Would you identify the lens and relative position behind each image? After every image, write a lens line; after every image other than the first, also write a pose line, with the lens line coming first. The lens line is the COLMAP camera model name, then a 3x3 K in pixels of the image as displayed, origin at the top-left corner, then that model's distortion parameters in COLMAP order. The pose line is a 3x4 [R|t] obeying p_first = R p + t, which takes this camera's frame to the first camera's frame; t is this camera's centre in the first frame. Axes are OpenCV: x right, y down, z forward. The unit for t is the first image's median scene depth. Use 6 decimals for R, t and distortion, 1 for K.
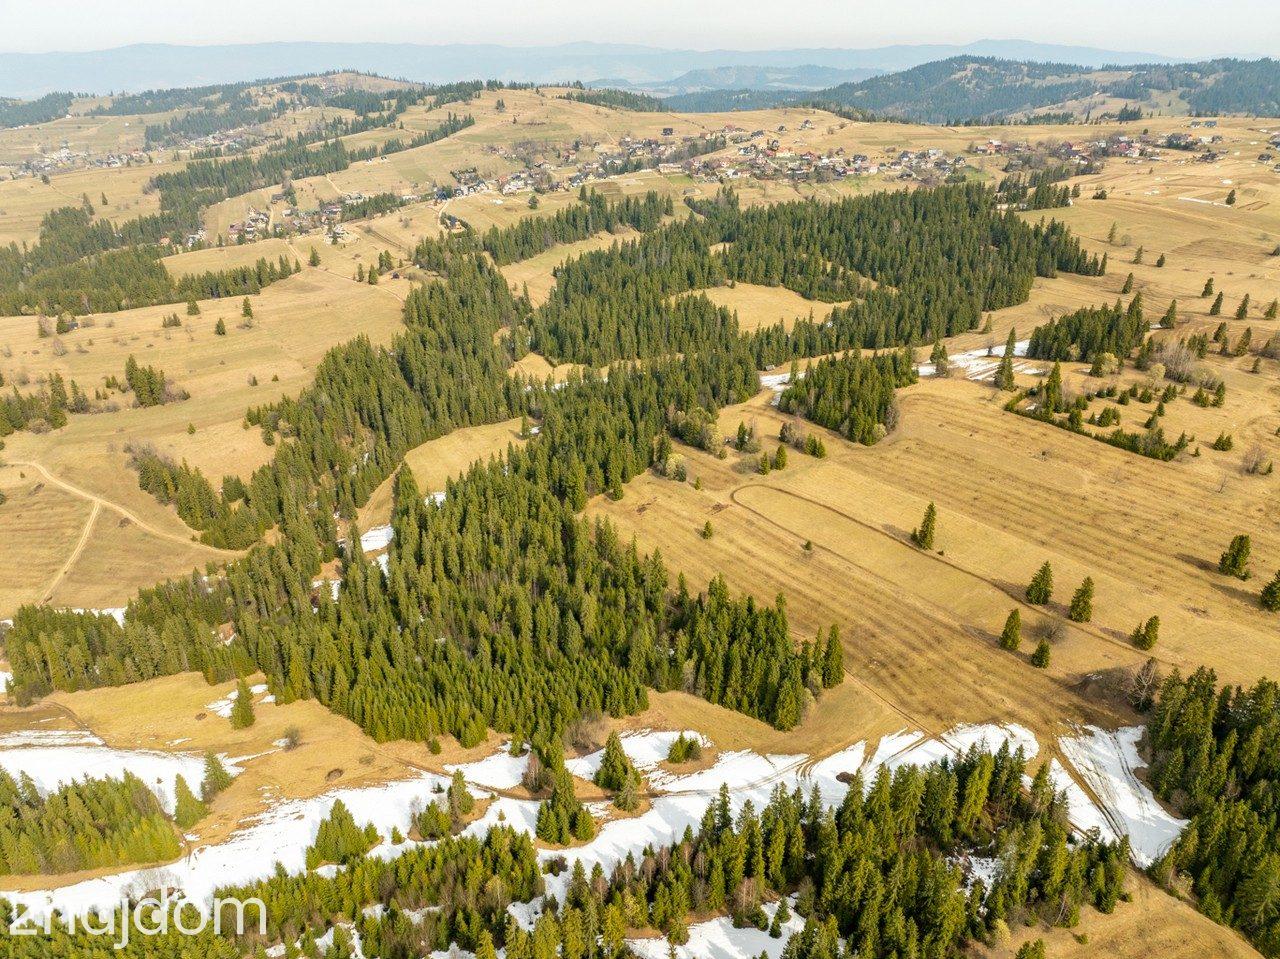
lens RADIAL K [[901.8, 0, 640.8], [0, 901.8, 475.1], [0, 0, 1]] dist [-0.048748, 0.019720]
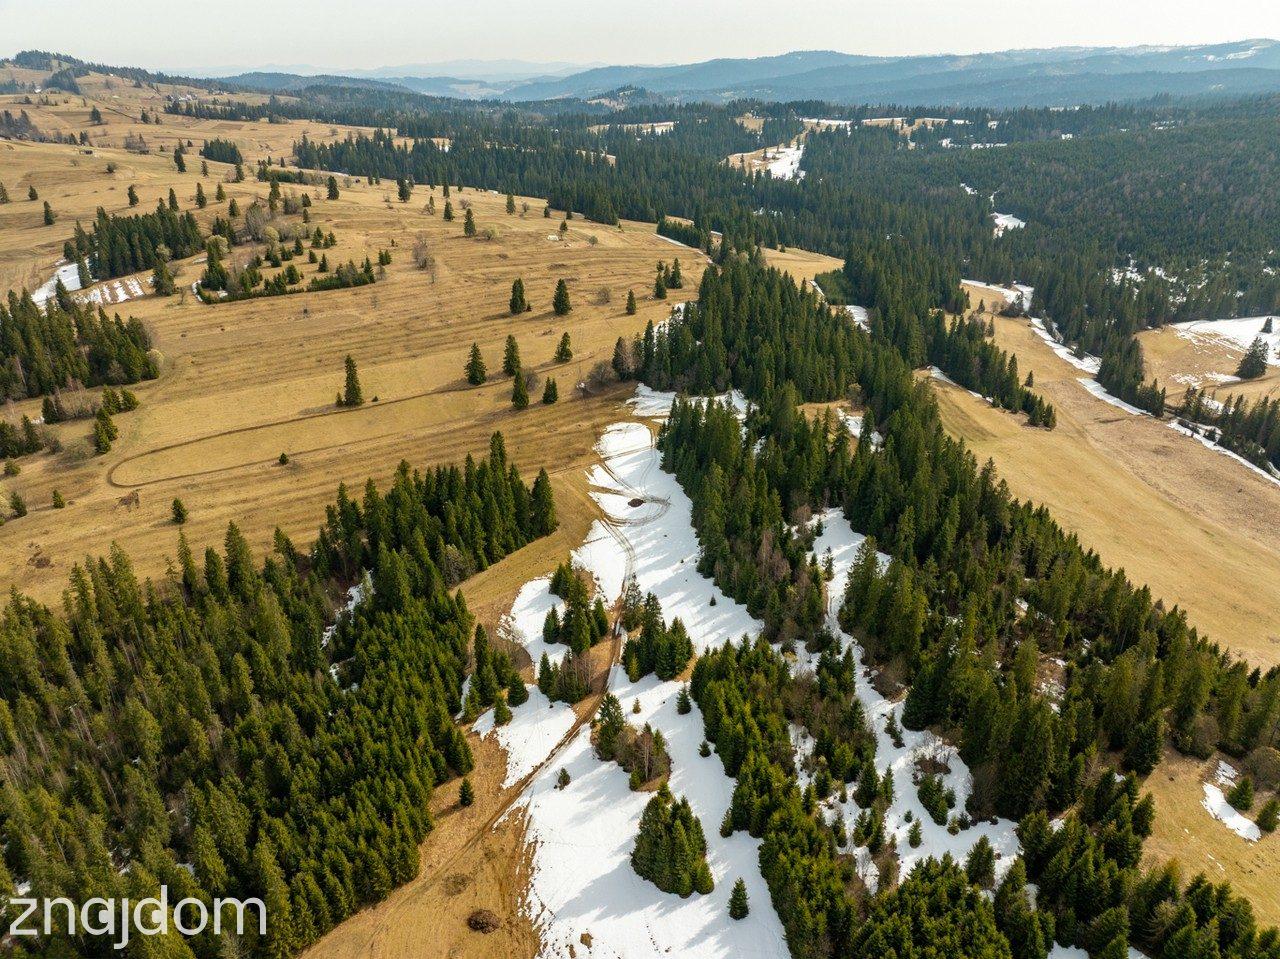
lens RADIAL K [[901.8, 0, 644.3], [0, 901.8, 477.5], [0, 0, 1]] dist [-0.048748, 0.019720]
pose [[0.098965, -0.411319, 0.906103, -0.742242], [0.424579, 0.840981, 0.335385, -0.061542], [-0.899966, 0.351521, 0.257865, 0.649001]]
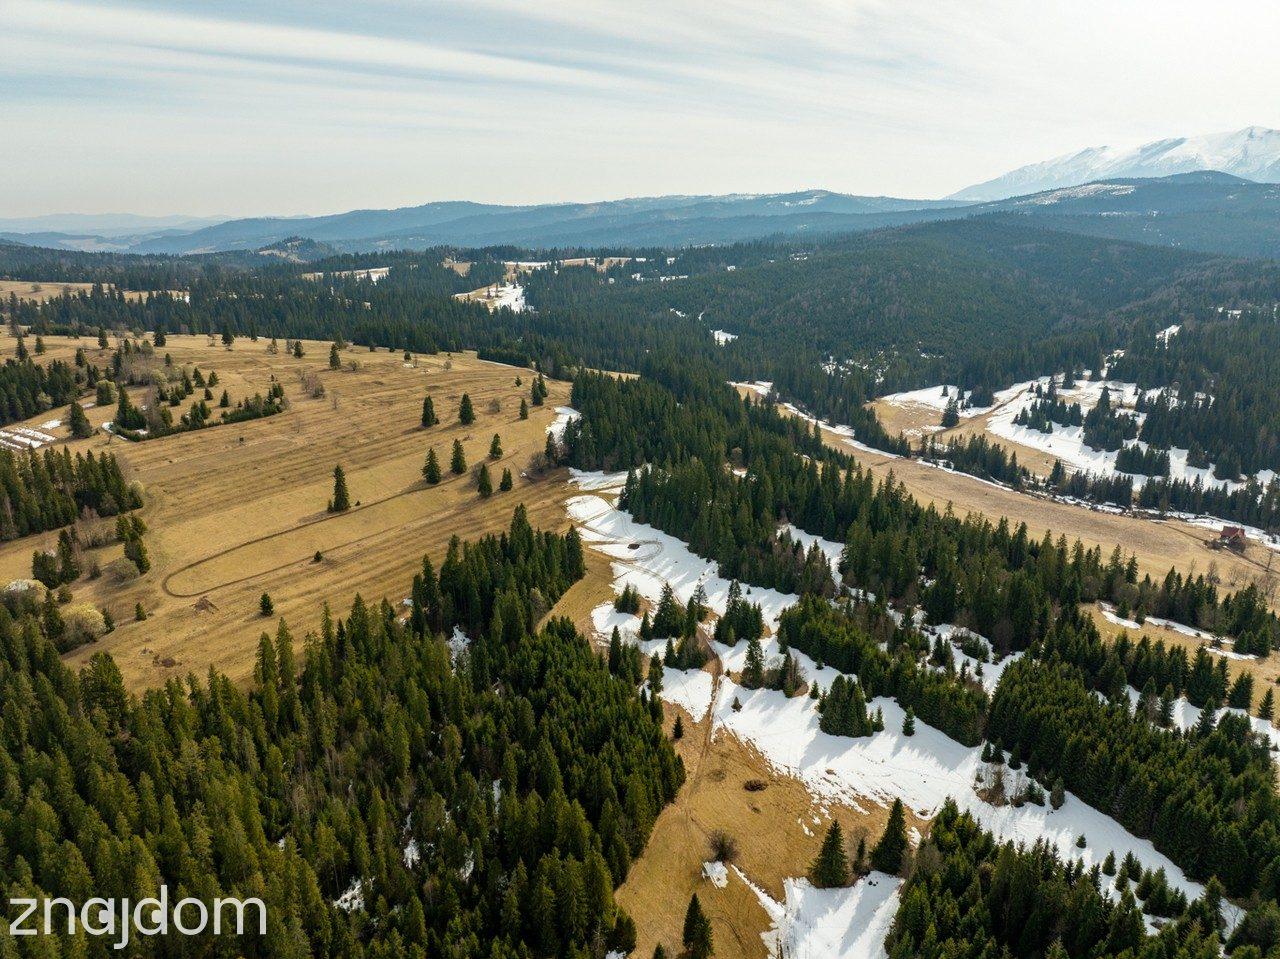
lens RADIAL K [[901.8, 0, 642.4], [0, 901.8, 475.6], [0, 0, 1]] dist [-0.048748, 0.019720]
pose [[-0.282726, -0.261138, 0.922970, -1.014818], [0.415330, 0.834020, 0.363196, -0.258863], [-0.864619, 0.486023, -0.127341, 1.055182]]
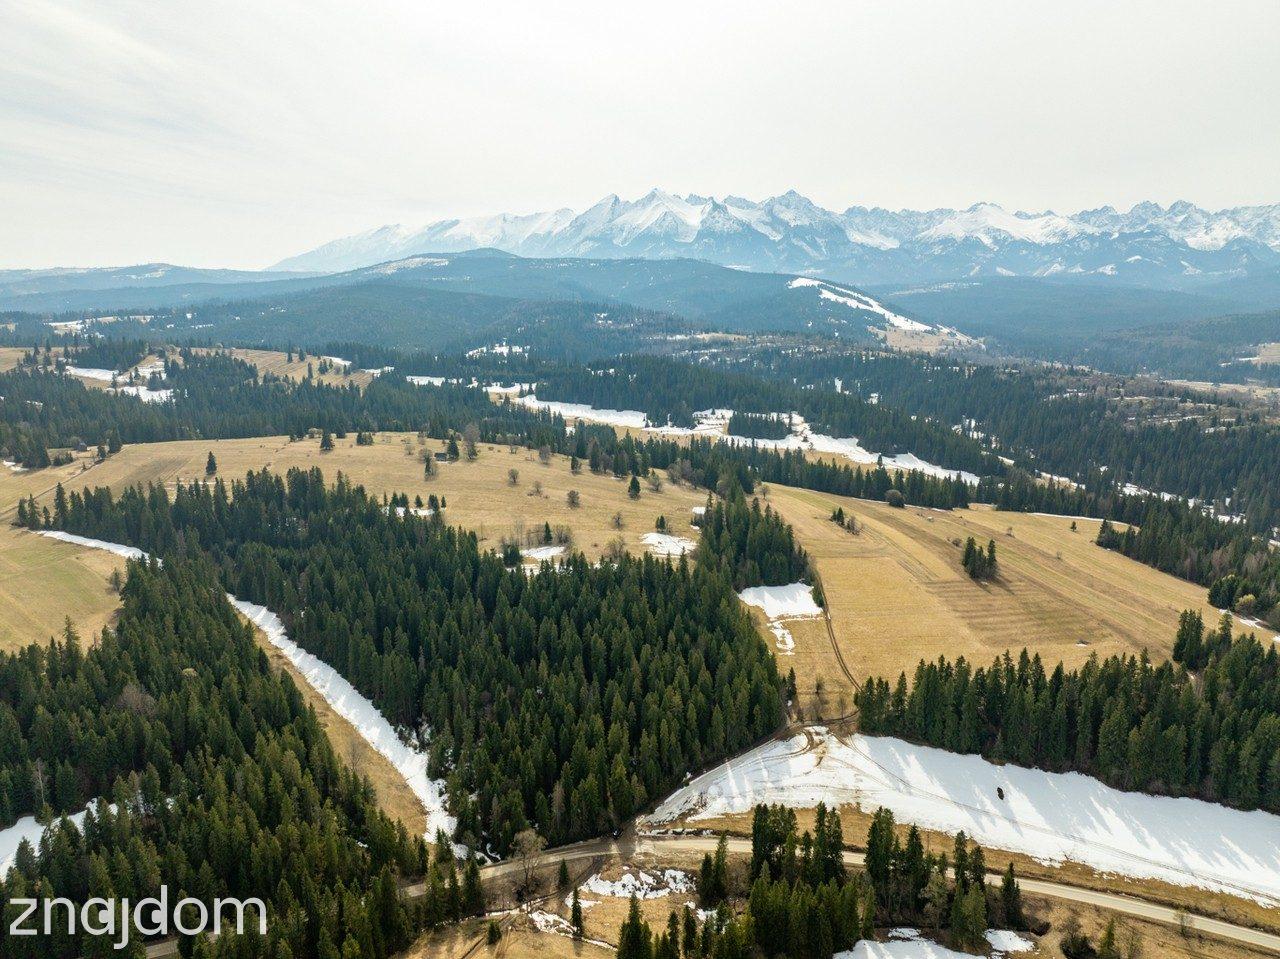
lens RADIAL K [[901.8, 0, 646.1], [0, 901.8, 477.8], [0, 0, 1]] dist [-0.048748, 0.019720]
pose [[-0.850470, -0.099031, 0.516618, -2.979342], [0.238266, 0.803067, 0.546180, -1.375069], [-0.468968, 0.587602, -0.659389, 3.515413]]
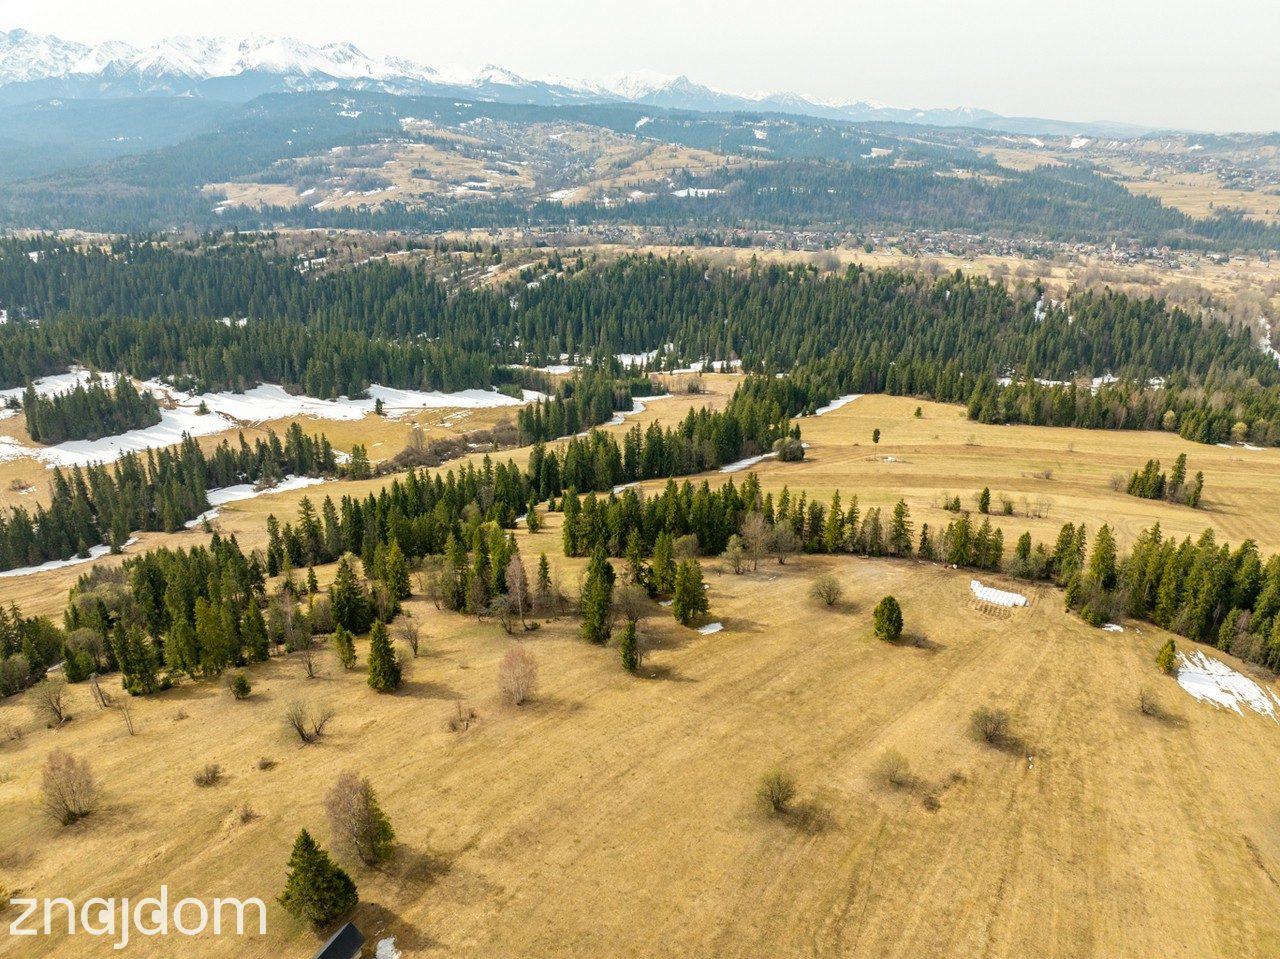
lens RADIAL K [[901.8, 0, 643.7], [0, 901.8, 480.4], [0, 0, 1]] dist [-0.048748, 0.019720]
pose [[-0.777999, 0.234592, -0.582824, -1.413021], [-0.273409, 0.708802, 0.650267, -0.858582], [0.565654, 0.665257, -0.487307, 2.470781]]
